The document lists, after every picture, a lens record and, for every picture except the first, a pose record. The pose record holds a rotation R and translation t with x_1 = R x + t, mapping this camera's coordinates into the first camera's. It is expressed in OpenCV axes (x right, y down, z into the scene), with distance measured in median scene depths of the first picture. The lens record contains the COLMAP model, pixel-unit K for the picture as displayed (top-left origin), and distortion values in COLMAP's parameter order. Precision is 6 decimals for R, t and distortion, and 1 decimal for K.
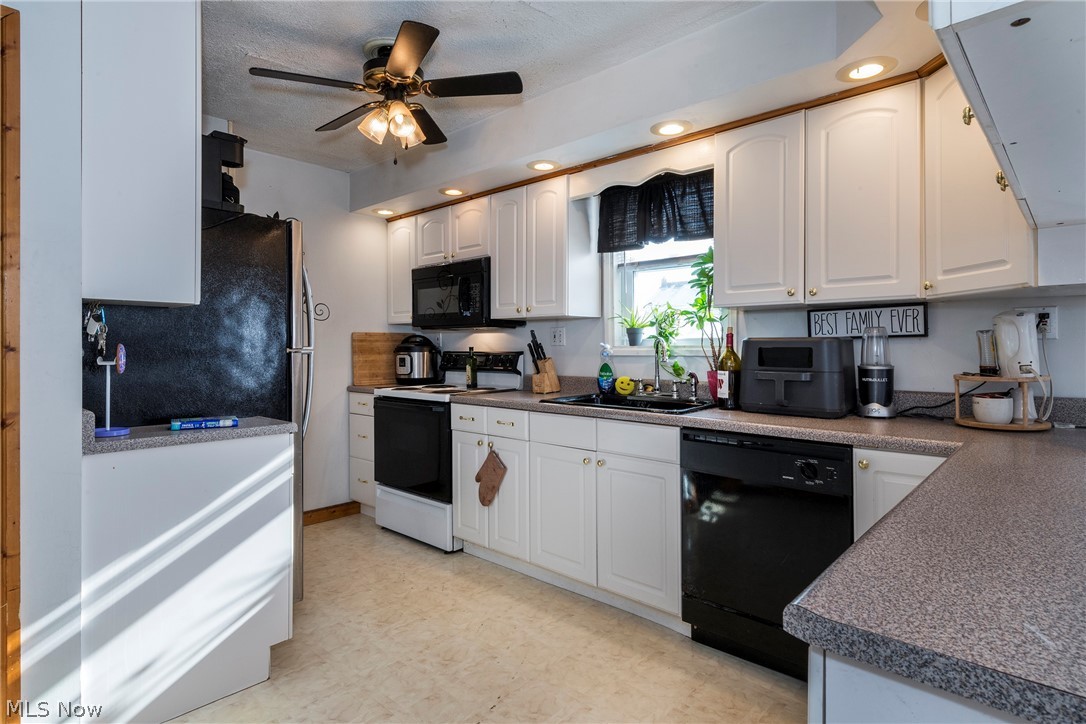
lens RADIAL K [[578.5, 0, 547.9], [0, 578.5, 358.3], [0, 0, 1]] dist [-0.017510, 0.001957]
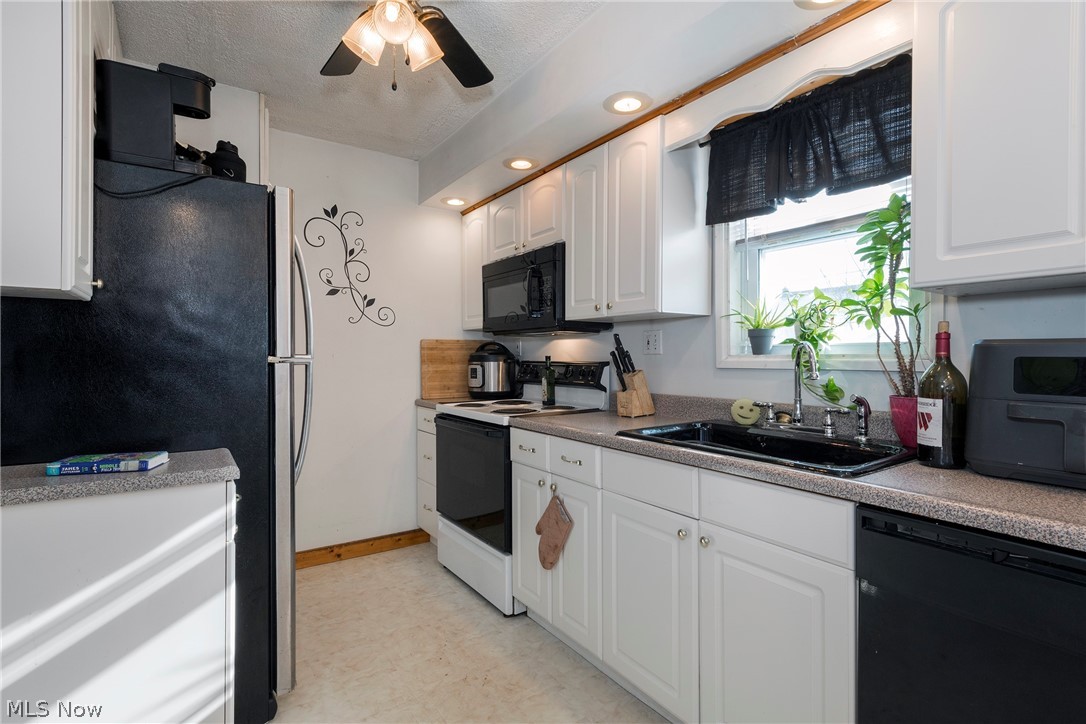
lens RADIAL K [[536.6, 0, 537.8], [0, 536.6, 361.8], [0, 0, 1]] dist [0.001840, -0.000682]
pose [[0.972493, 0.004571, -0.232887, 0.041161], [-0.006747, 0.999941, -0.008545, -0.005963], [0.232834, 0.009881, 0.972466, 0.324267]]
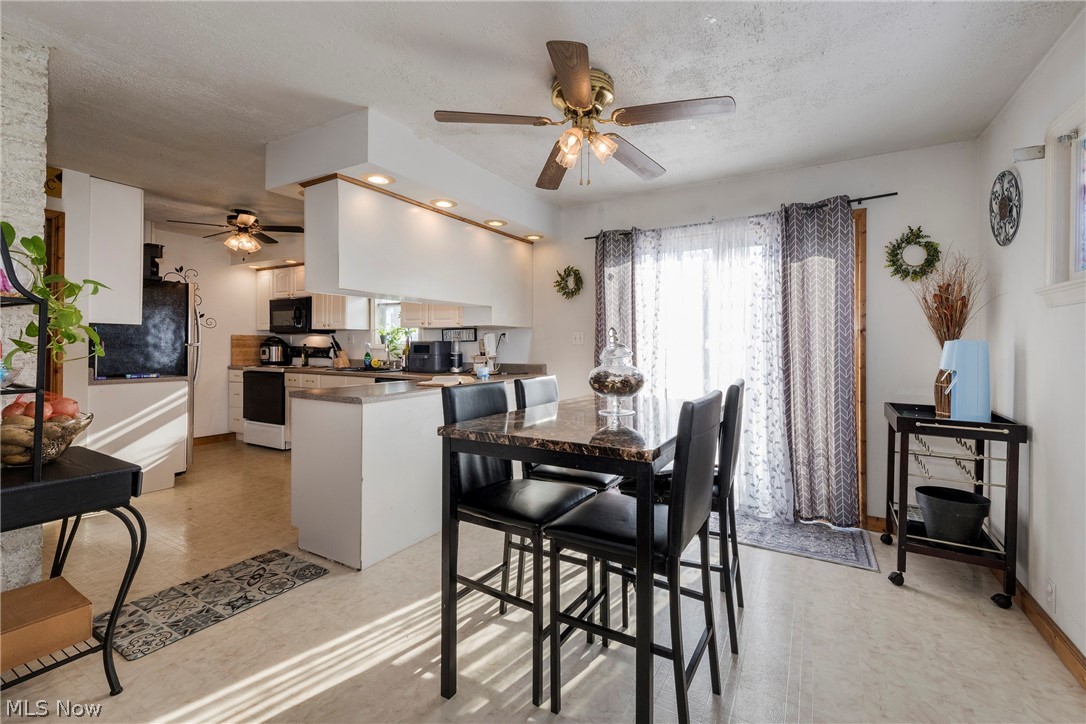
lens RADIAL K [[456.2, 0, 553.1], [0, 456.2, 351.1], [0, 0, 1]] dist [-0.002293, 0.000186]
pose [[0.969528, 0.004875, 0.244932, 0.355607], [-0.003116, 0.999967, -0.007567, 0.014871], [-0.244960, 0.006574, 0.969511, -0.758455]]
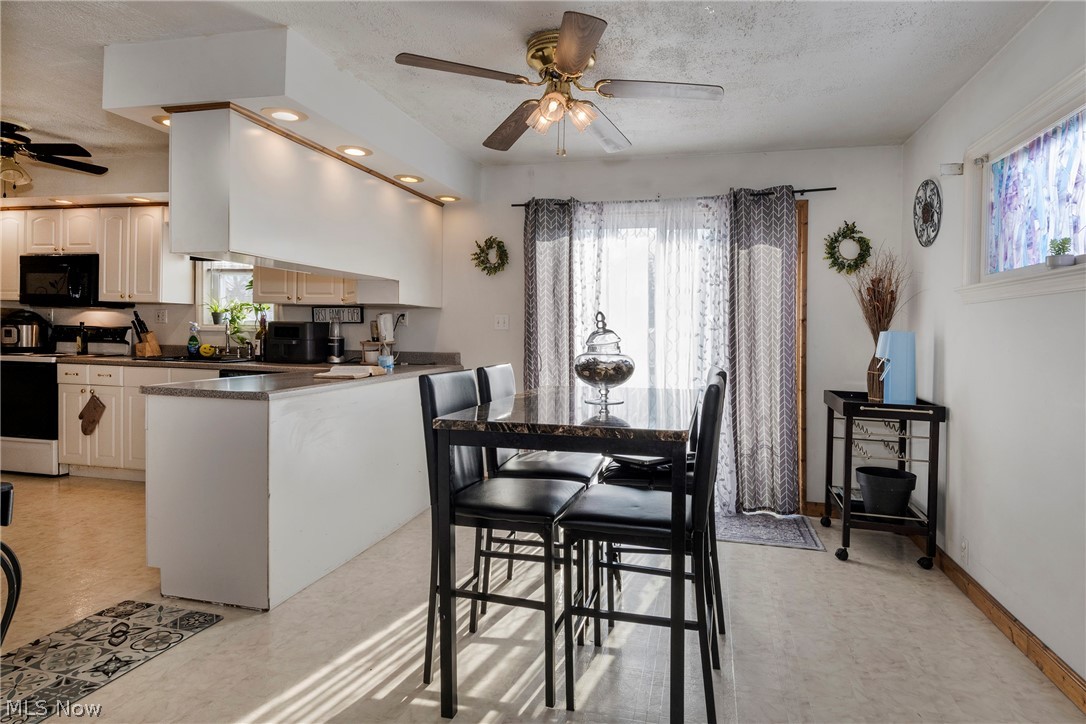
lens RADIAL K [[572.7, 0, 561.8], [0, 572.7, 340.2], [0, 0, 1]] dist [0.011535, -0.005488]
pose [[0.866975, 0.014898, 0.498129, 0.193117], [-0.013075, 0.999889, -0.007147, 0.019618], [-0.498180, -0.000317, 0.867074, -0.789031]]
